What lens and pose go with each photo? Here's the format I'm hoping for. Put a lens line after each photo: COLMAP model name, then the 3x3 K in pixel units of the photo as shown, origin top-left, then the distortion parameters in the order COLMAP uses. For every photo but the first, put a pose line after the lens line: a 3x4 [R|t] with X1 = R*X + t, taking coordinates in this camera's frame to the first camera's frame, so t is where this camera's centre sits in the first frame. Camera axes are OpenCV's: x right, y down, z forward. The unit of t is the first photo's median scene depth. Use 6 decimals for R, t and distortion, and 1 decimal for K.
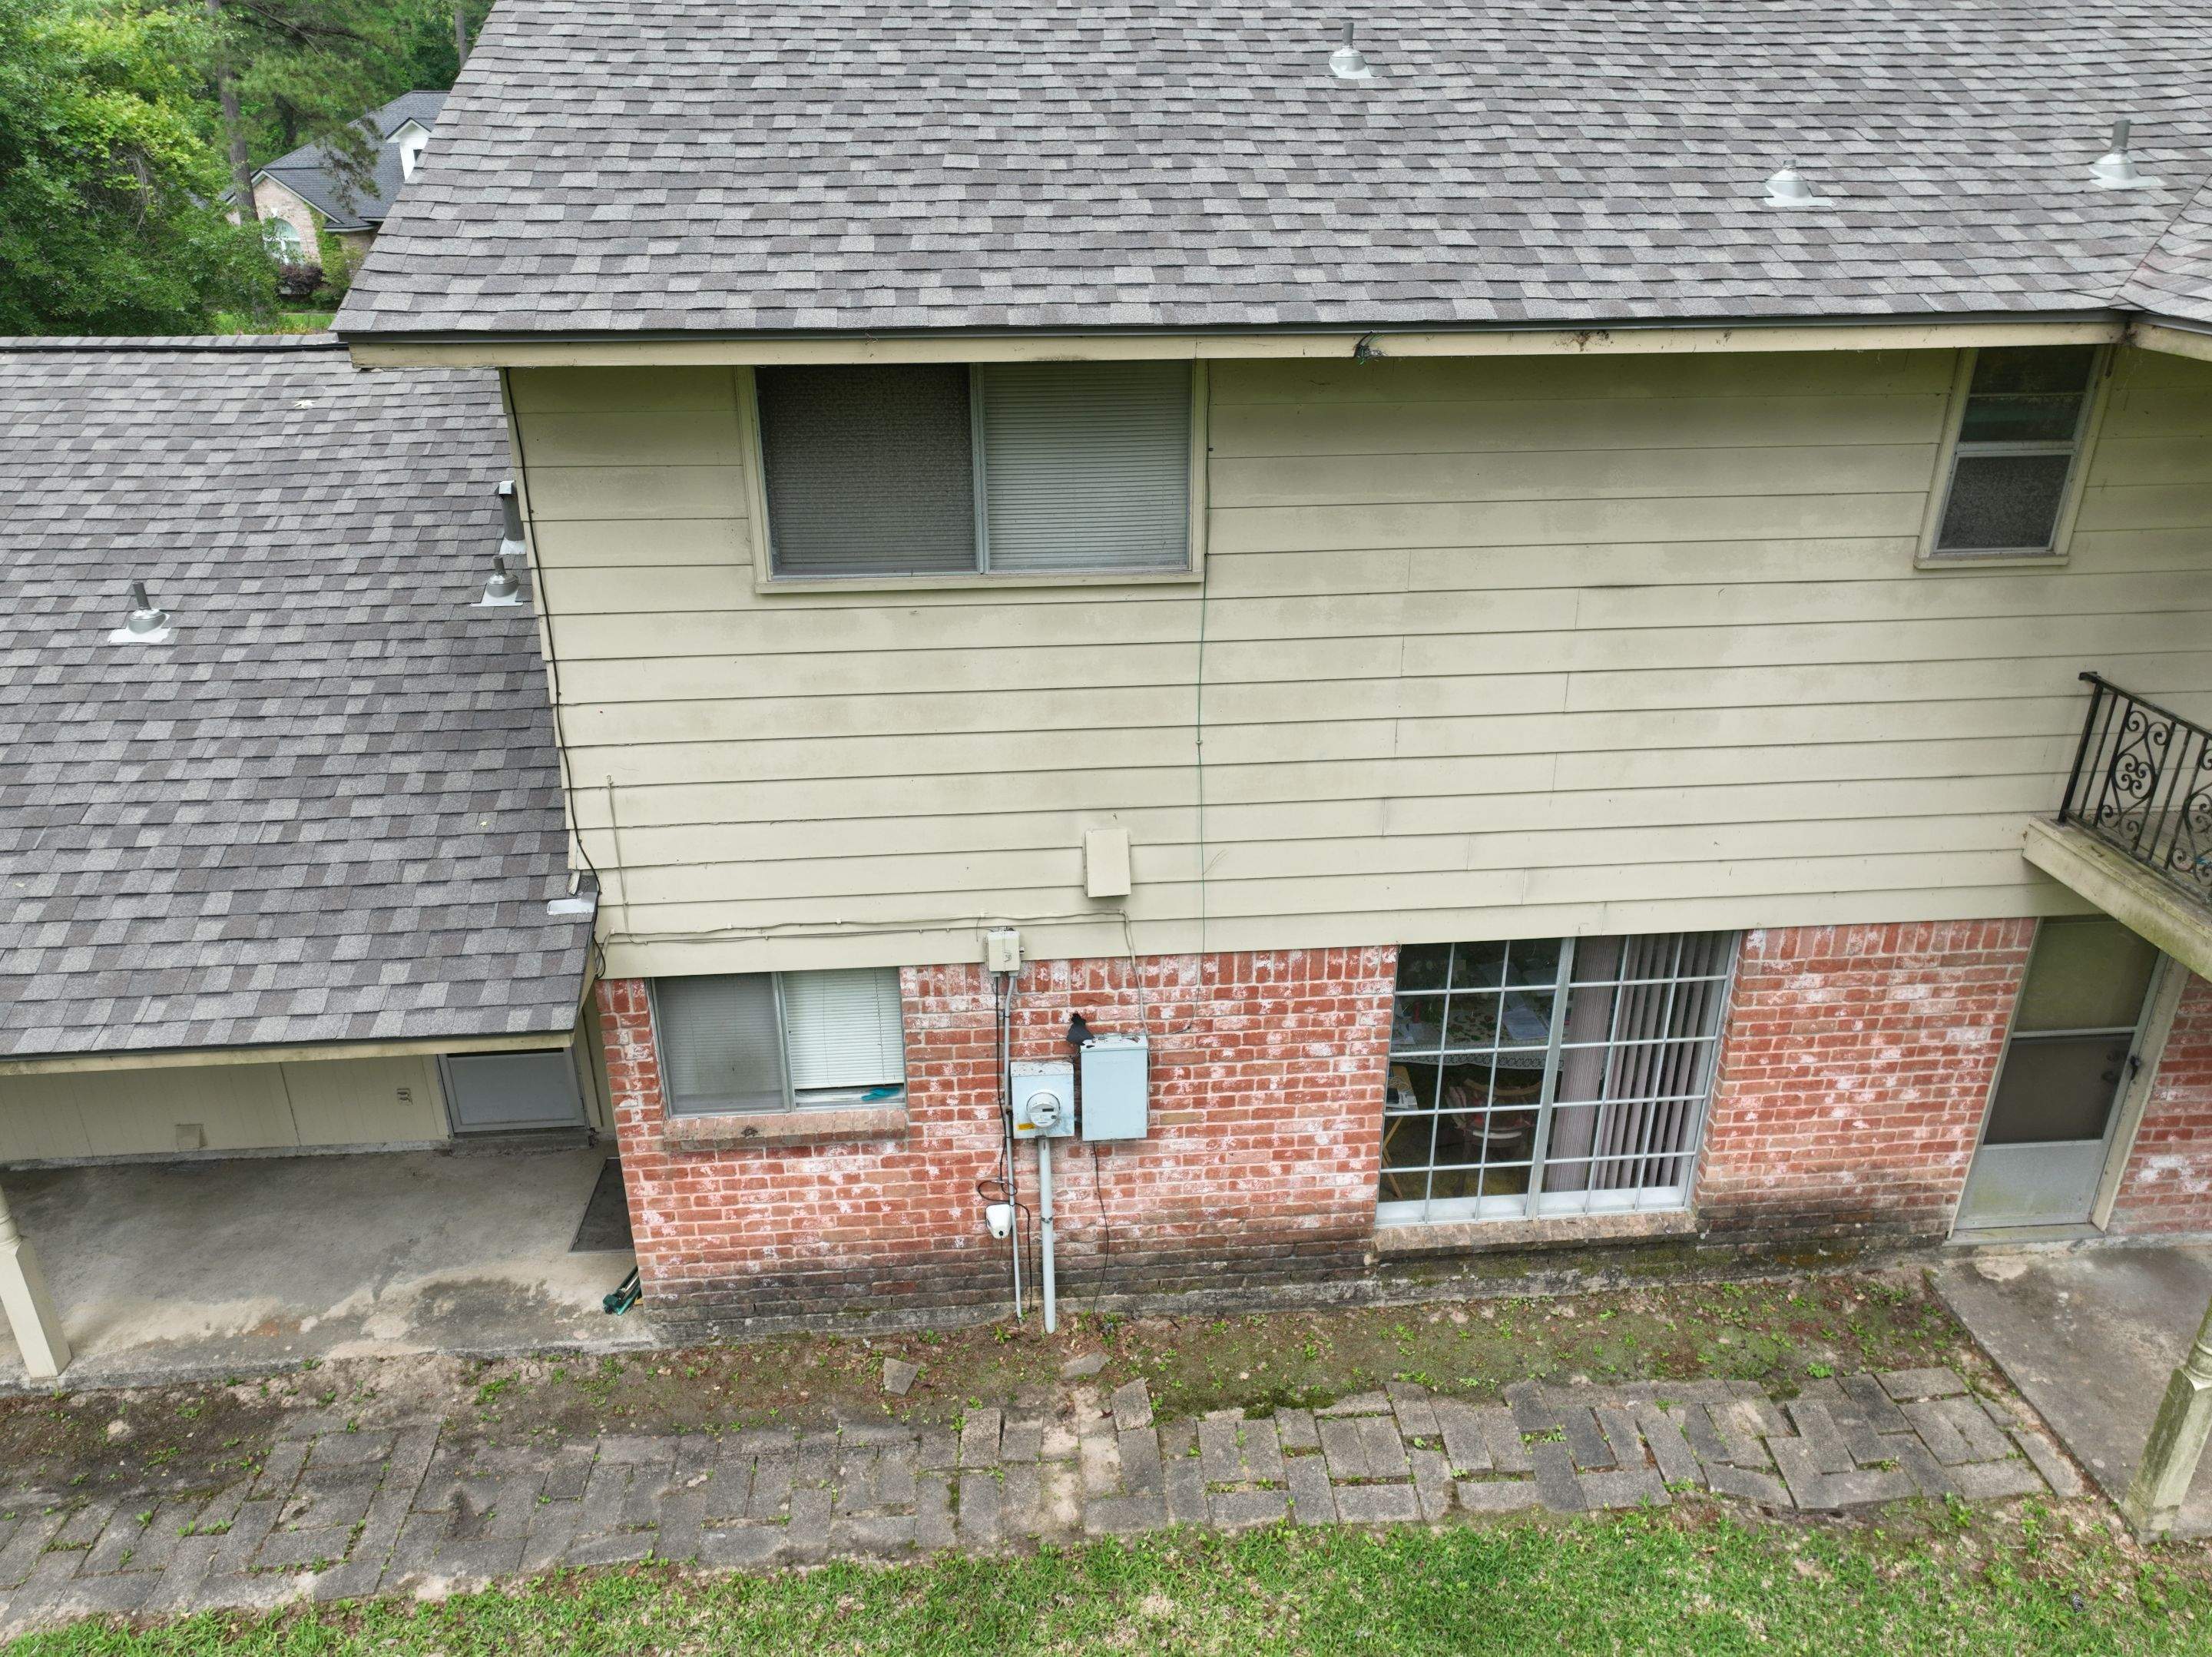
lens RADIAL K [[1556.8, 0, 1101.8], [0, 1556.8, 827.3], [0, 0, 1]] dist [-0.002714, 0.018109]
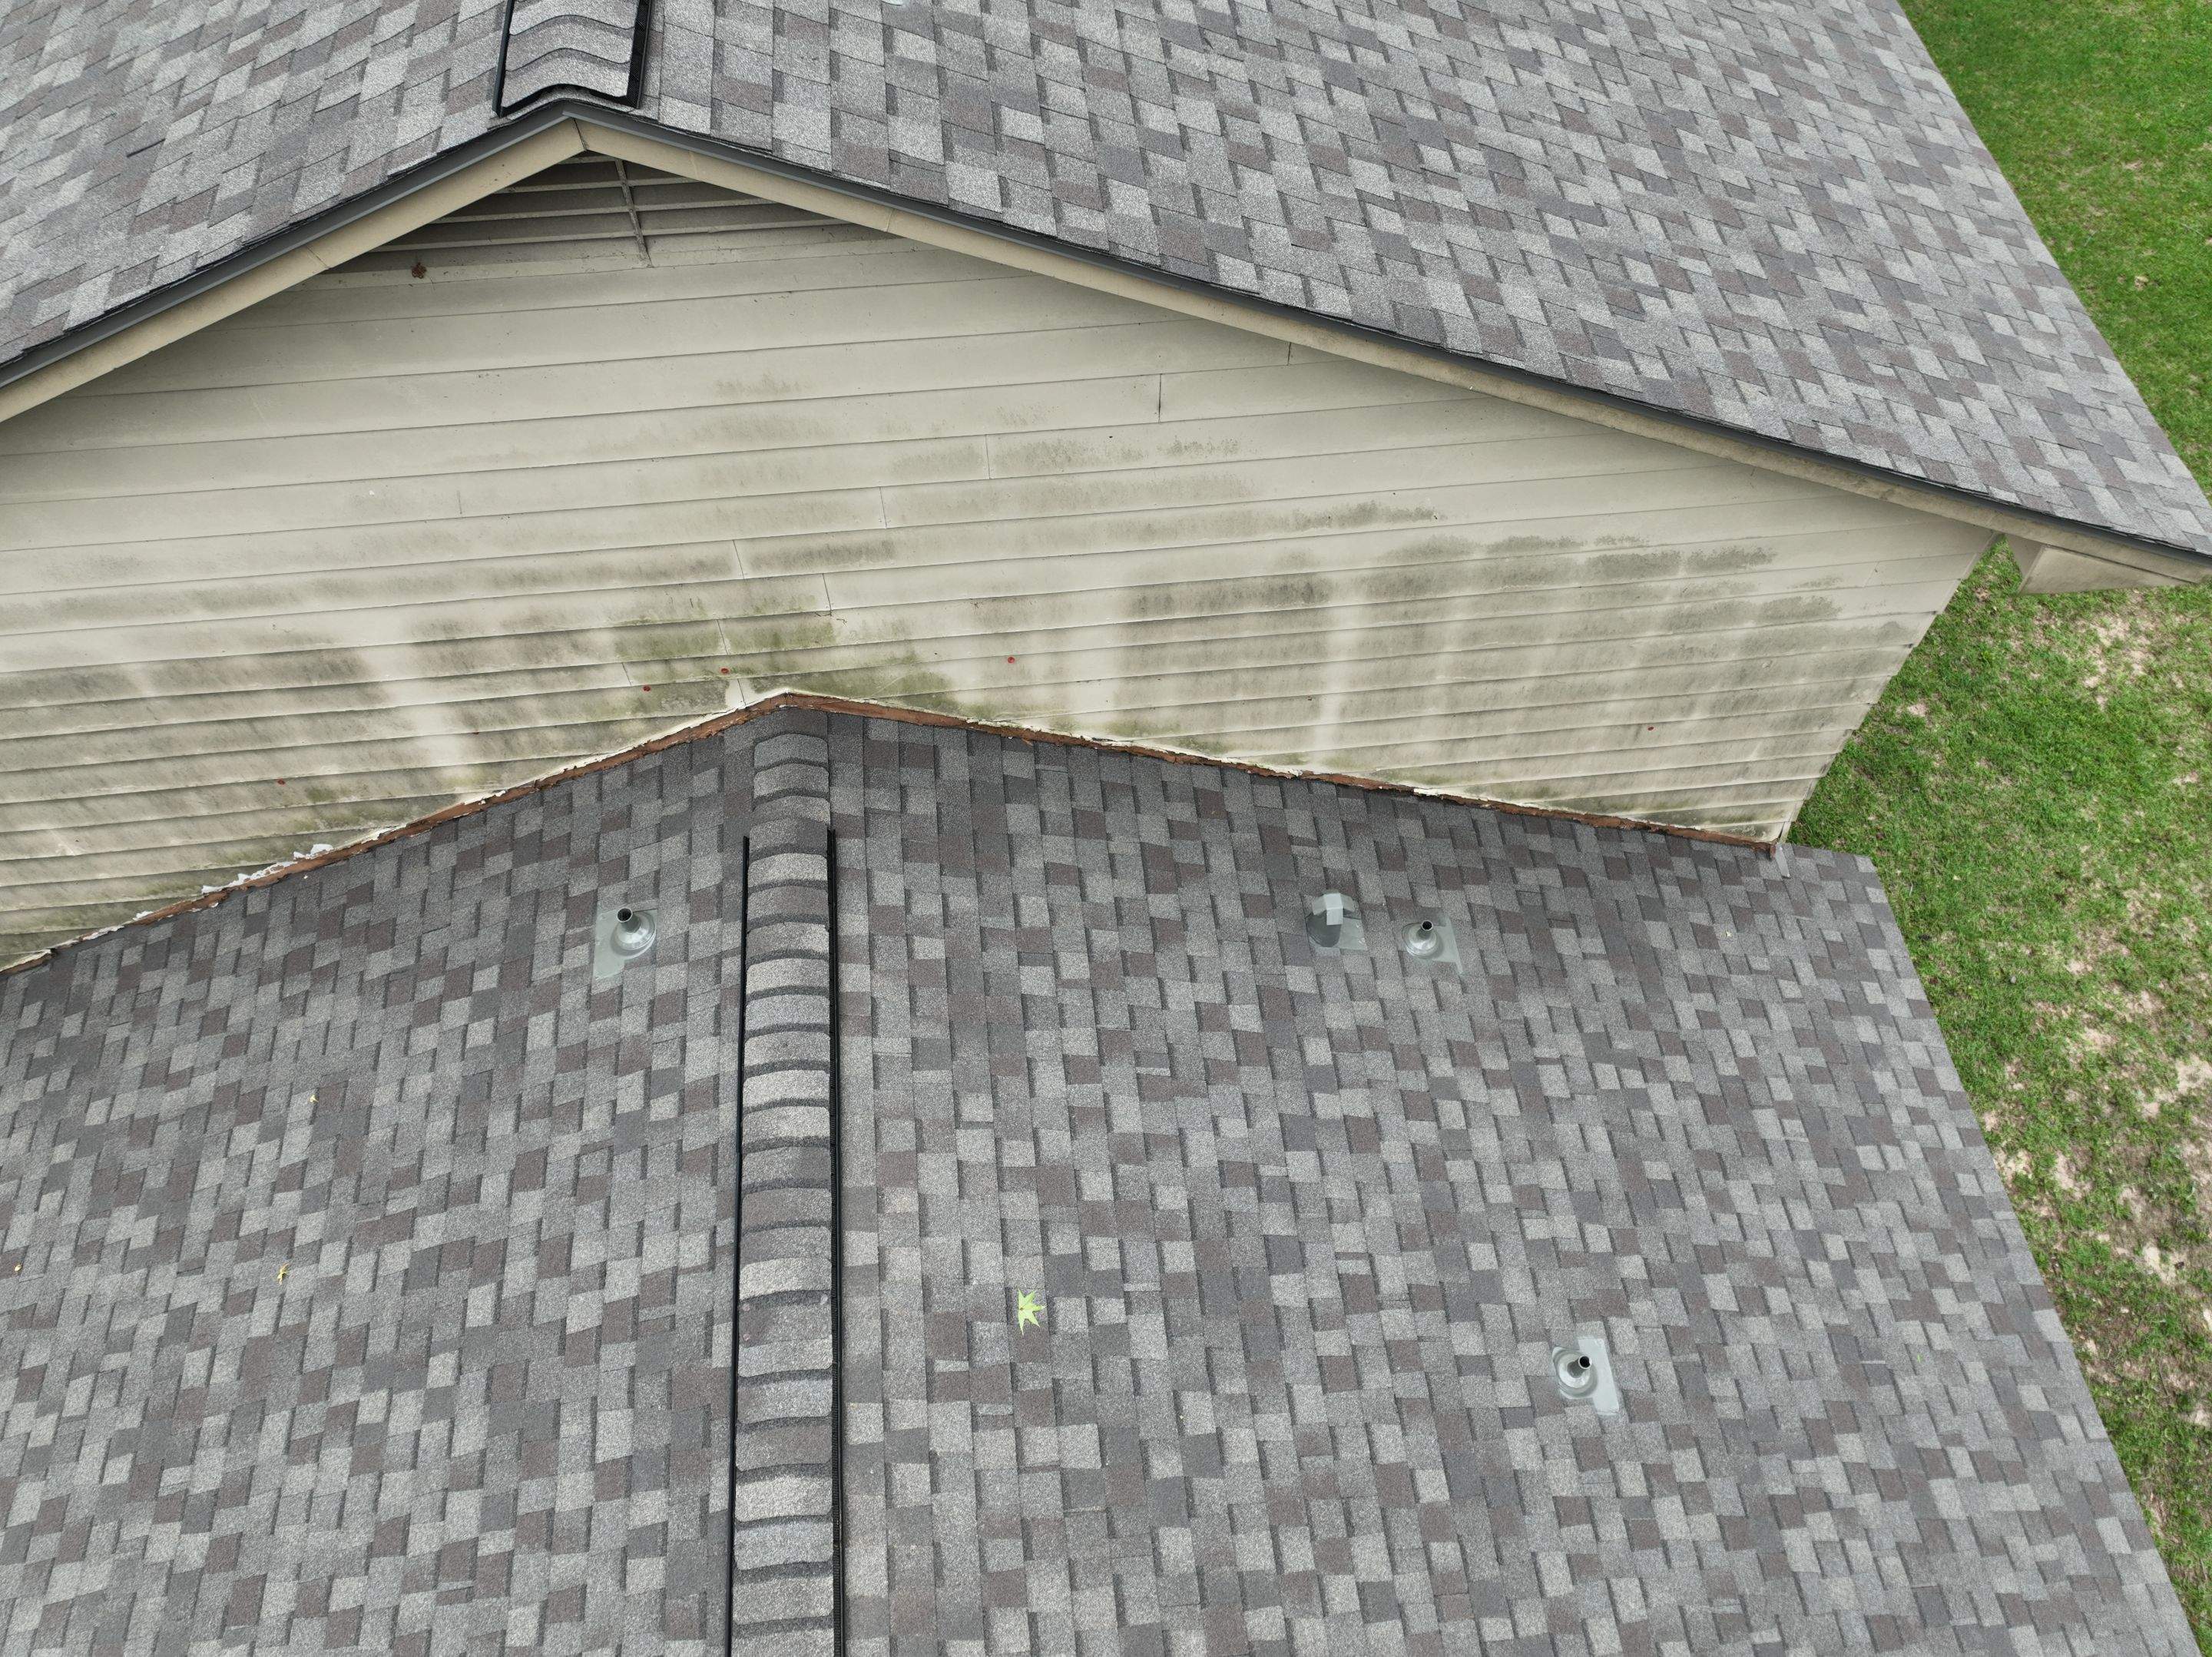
lens RADIAL K [[1556.8, 0, 1102.5], [0, 1556.8, 827.7], [0, 0, 1]] dist [-0.002714, 0.018109]
pose [[-0.013301, -0.857016, 0.515118, -0.779423], [0.411084, 0.464926, 0.784126, -0.909417], [-0.911500, 0.222187, 0.346122, 0.917131]]
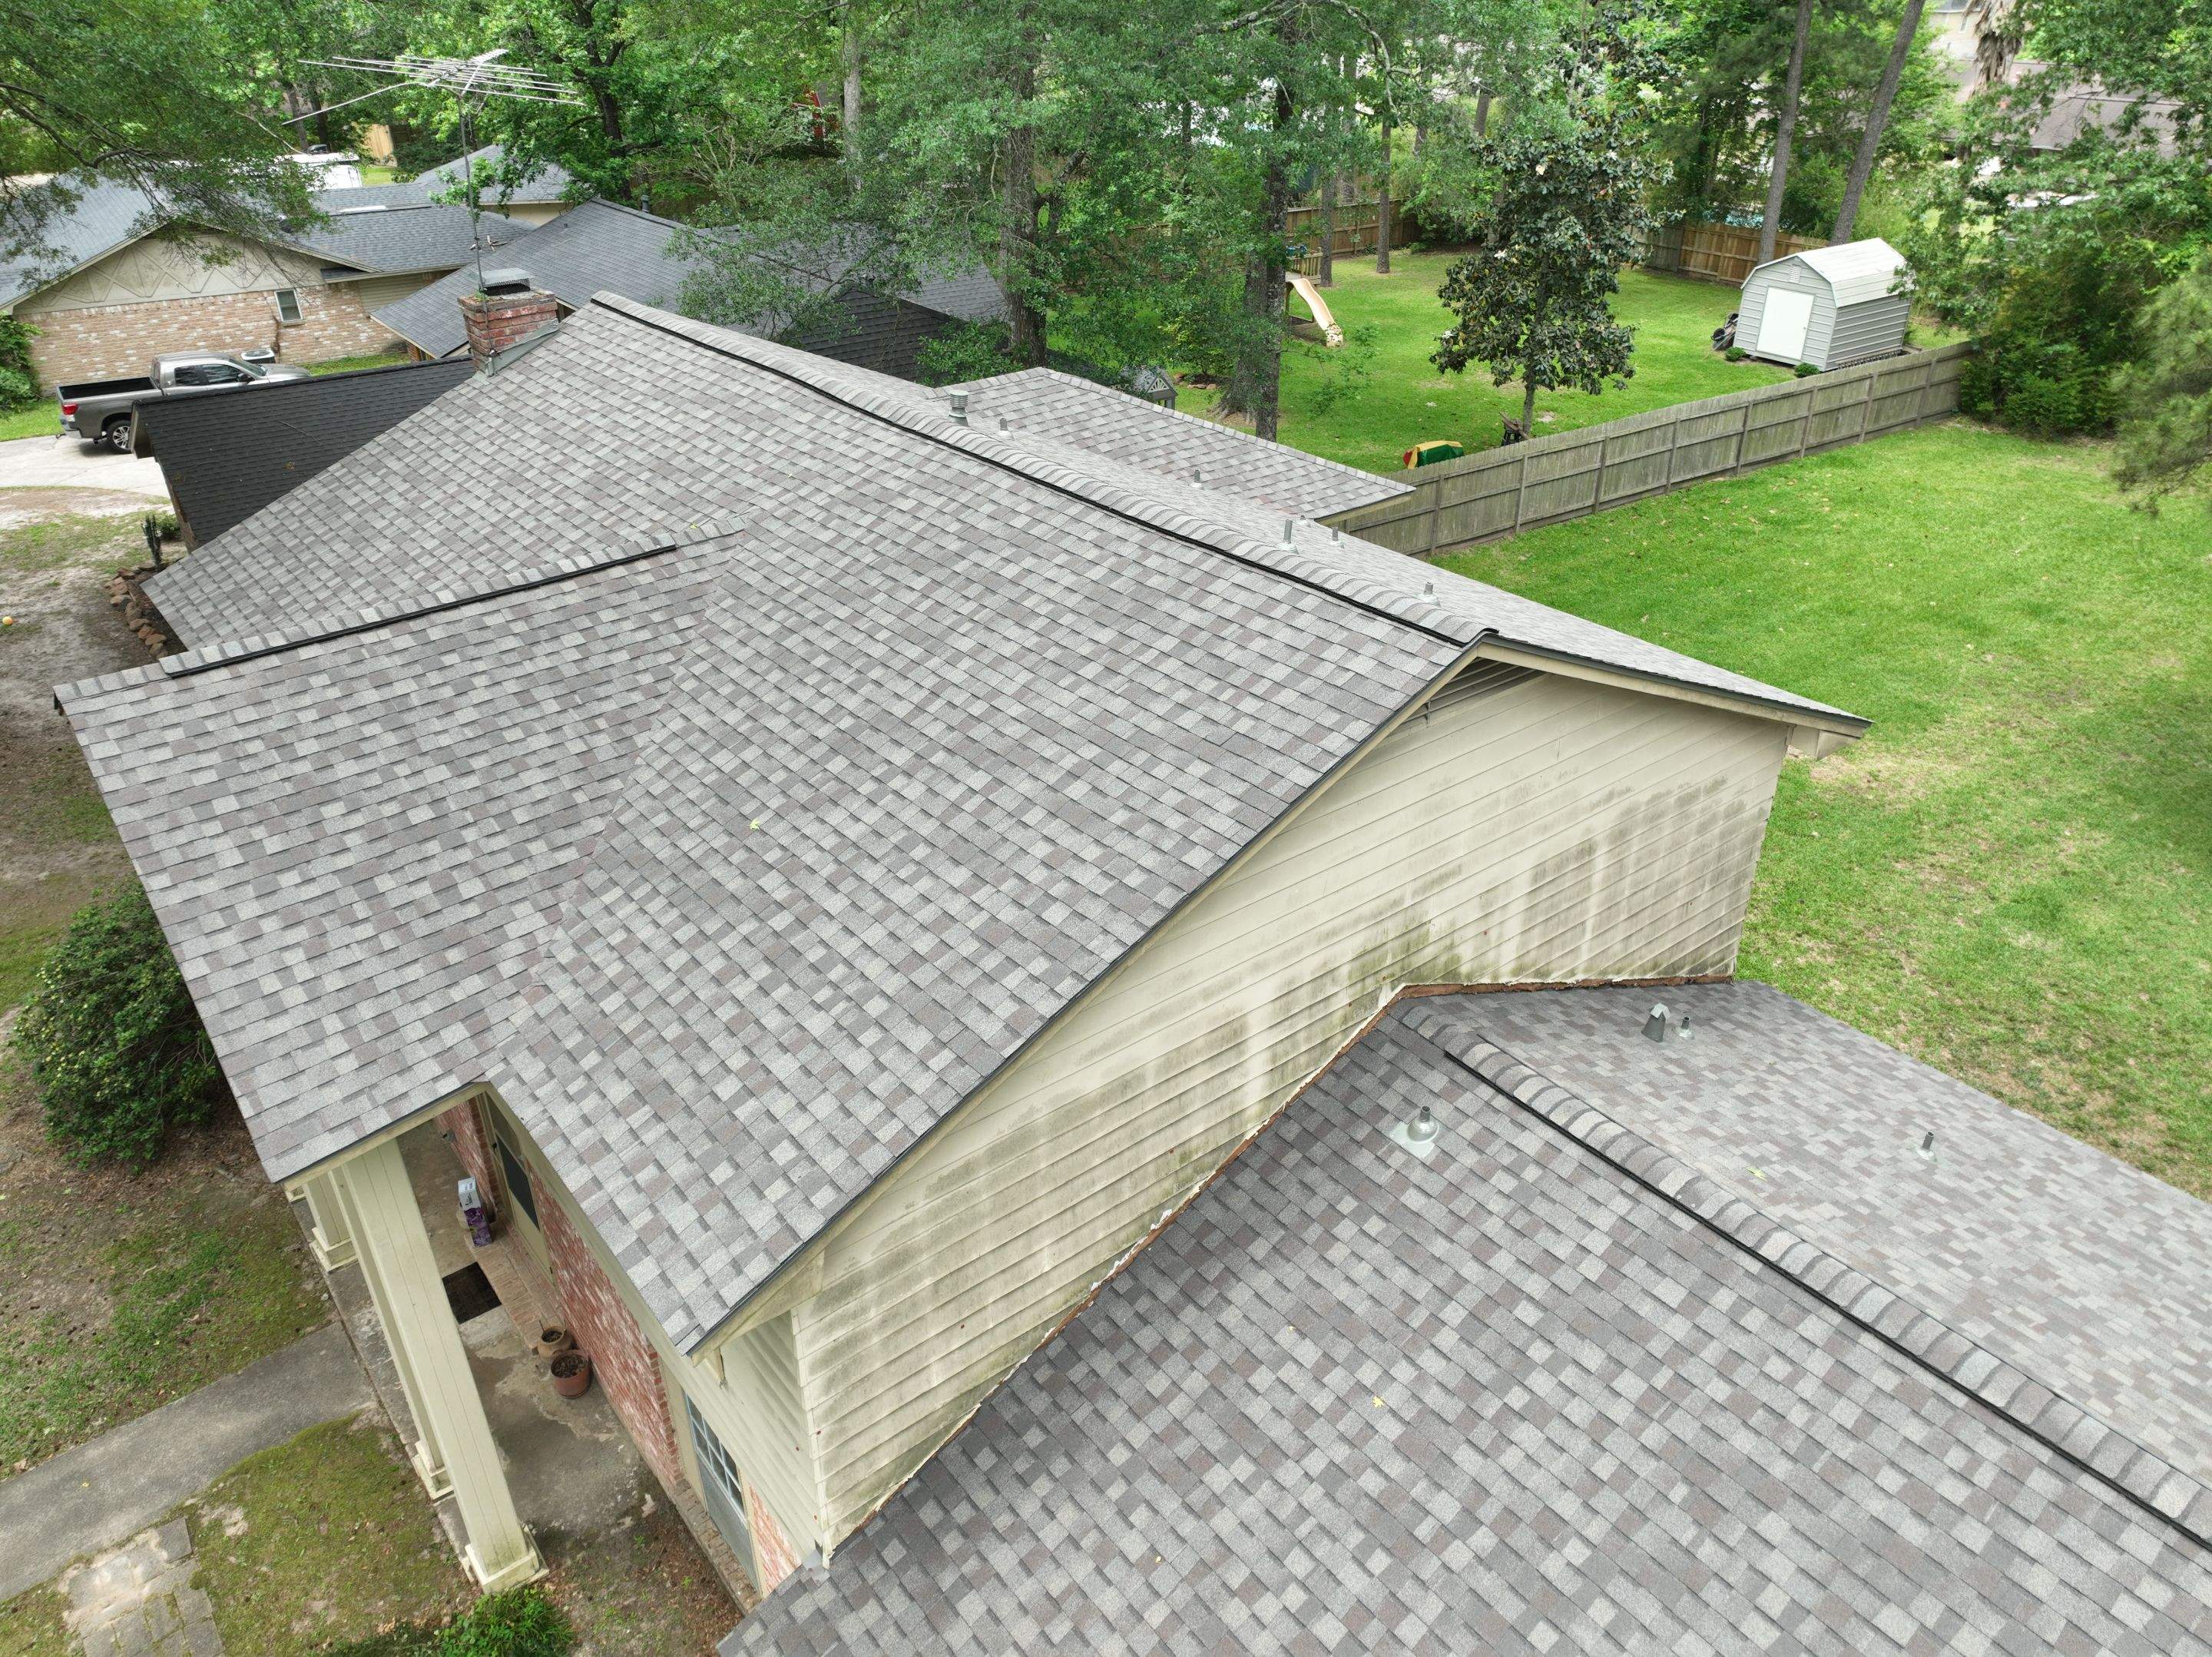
lens RADIAL K [[1556.8, 0, 1103.2], [0, 1556.8, 828.7], [0, 0, 1]] dist [-0.002714, 0.018109]
pose [[-0.550363, -0.412590, 0.725858, -1.097396], [0.347041, 0.677664, 0.648331, -1.446201], [-0.759383, 0.608720, -0.229776, 1.700303]]
